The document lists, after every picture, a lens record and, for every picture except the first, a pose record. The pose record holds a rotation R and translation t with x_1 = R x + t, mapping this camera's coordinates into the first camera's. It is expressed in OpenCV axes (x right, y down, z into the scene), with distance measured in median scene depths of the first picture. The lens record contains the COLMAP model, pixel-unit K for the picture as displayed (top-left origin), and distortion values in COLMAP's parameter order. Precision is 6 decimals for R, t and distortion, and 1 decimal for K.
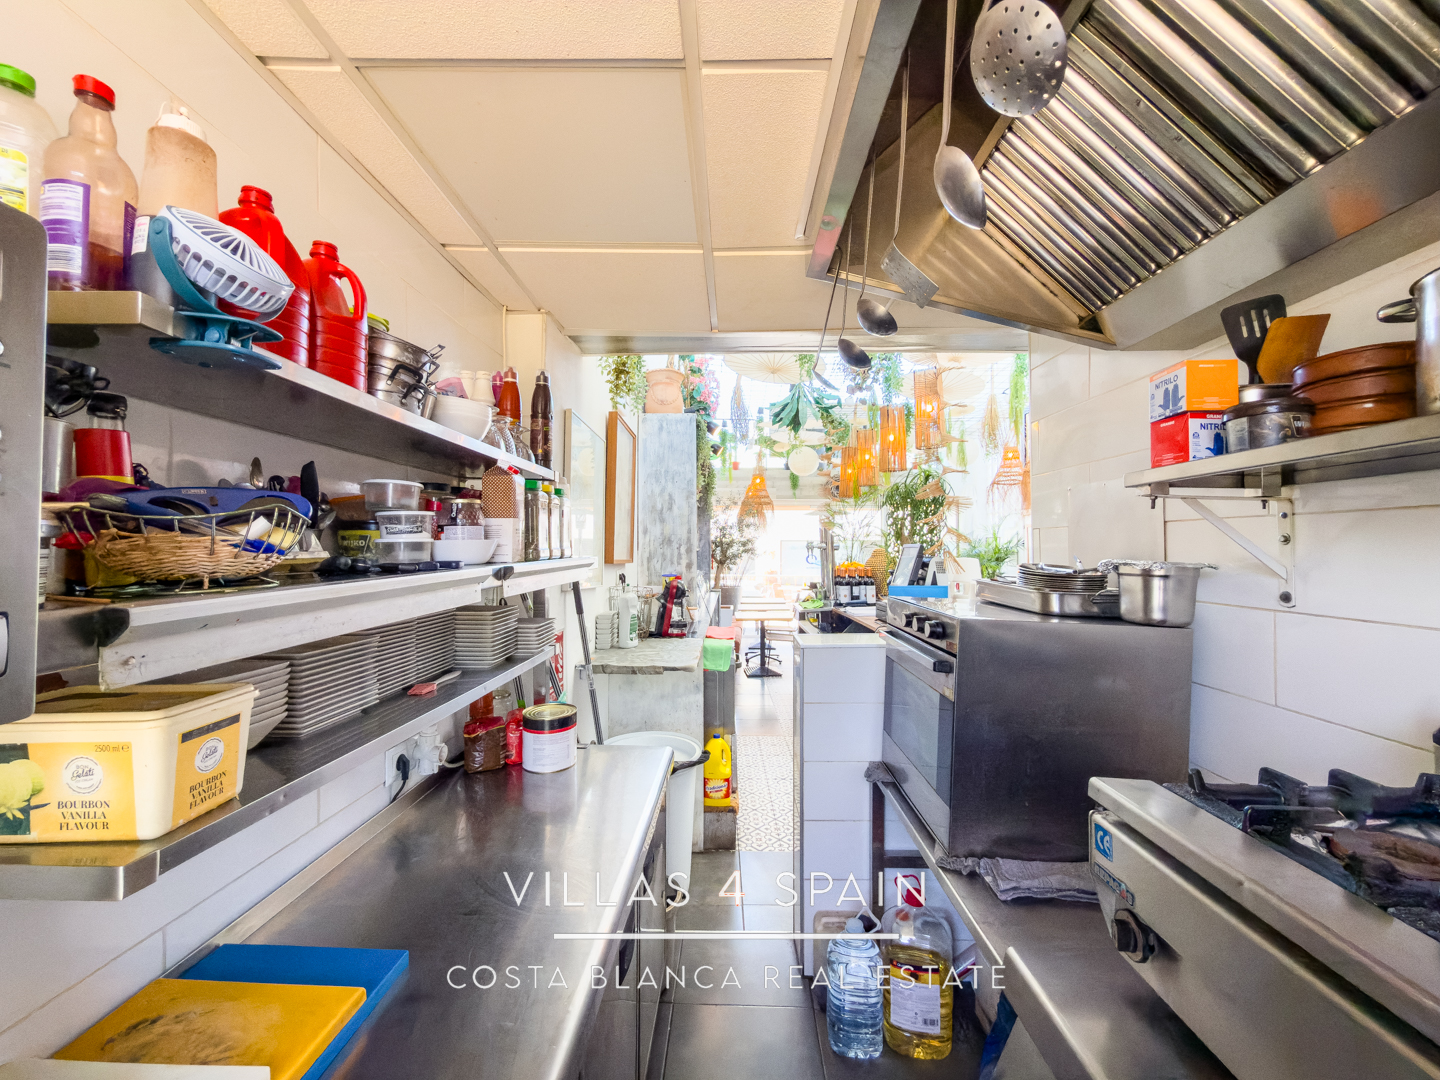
lens RADIAL K [[579.8, 0, 724.0], [0, 579.8, 545.5], [0, 0, 1]] dist [-0.000153, -0.000077]
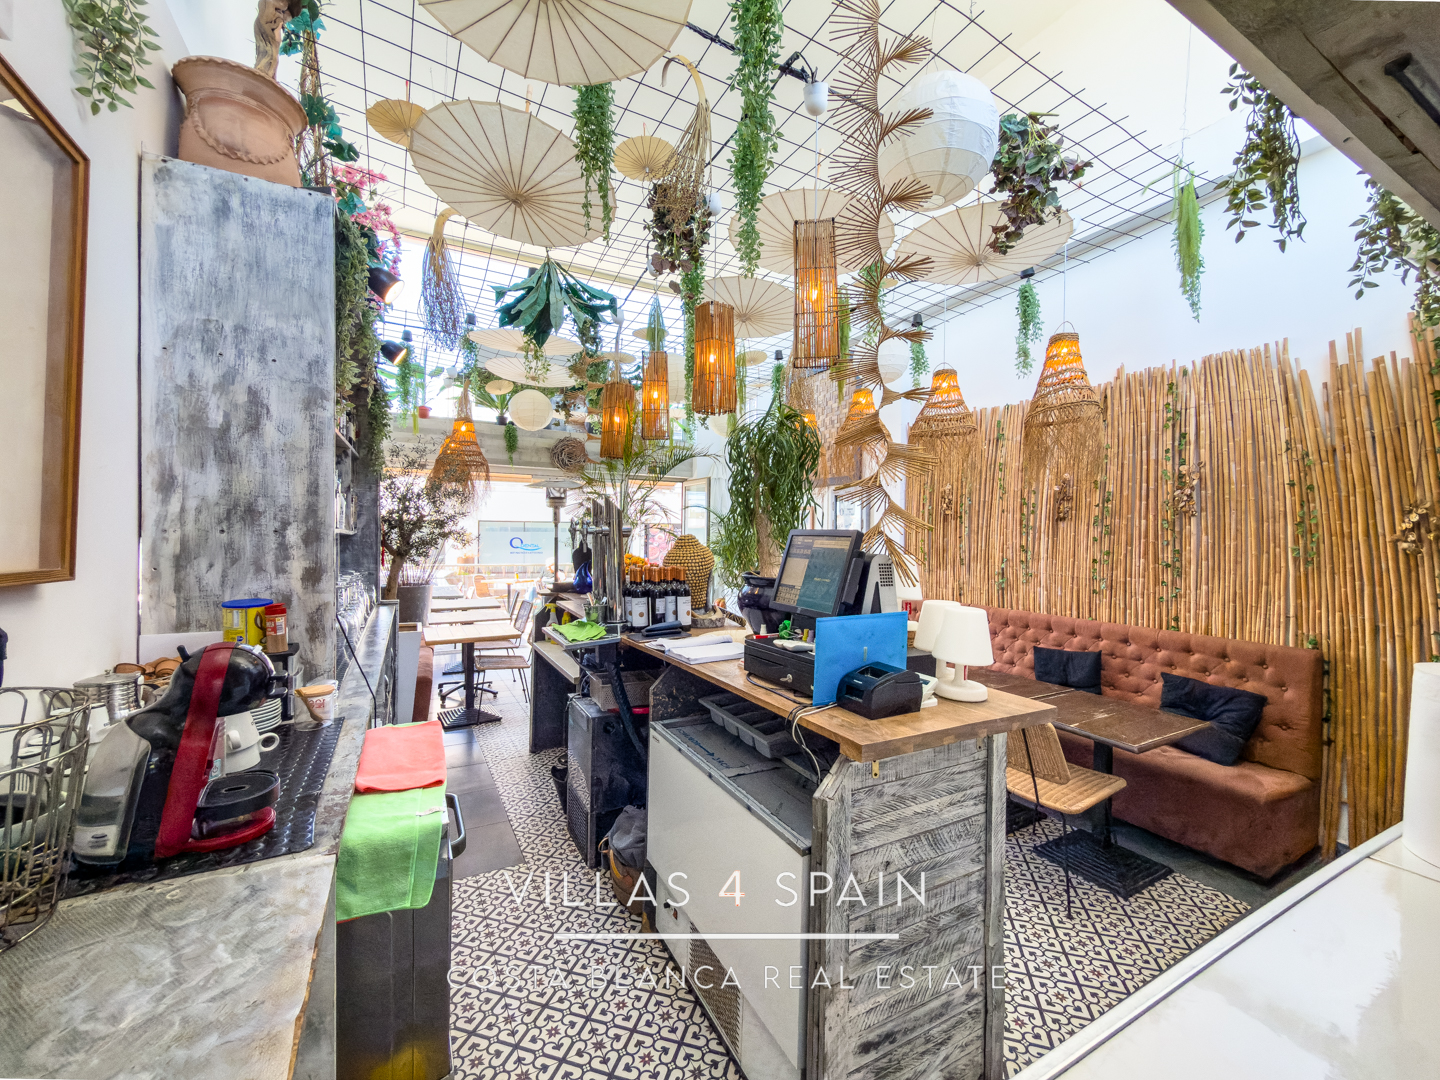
lens RADIAL K [[579.8, 0, 716.6], [0, 579.8, 537.6], [0, 0, 1]] dist [-0.000153, -0.000077]
pose [[0.878835, 0.006177, 0.477086, -0.004938], [-0.014287, 0.999808, 0.013374, -0.000461], [-0.476912, -0.018570, 0.878755, 0.444591]]
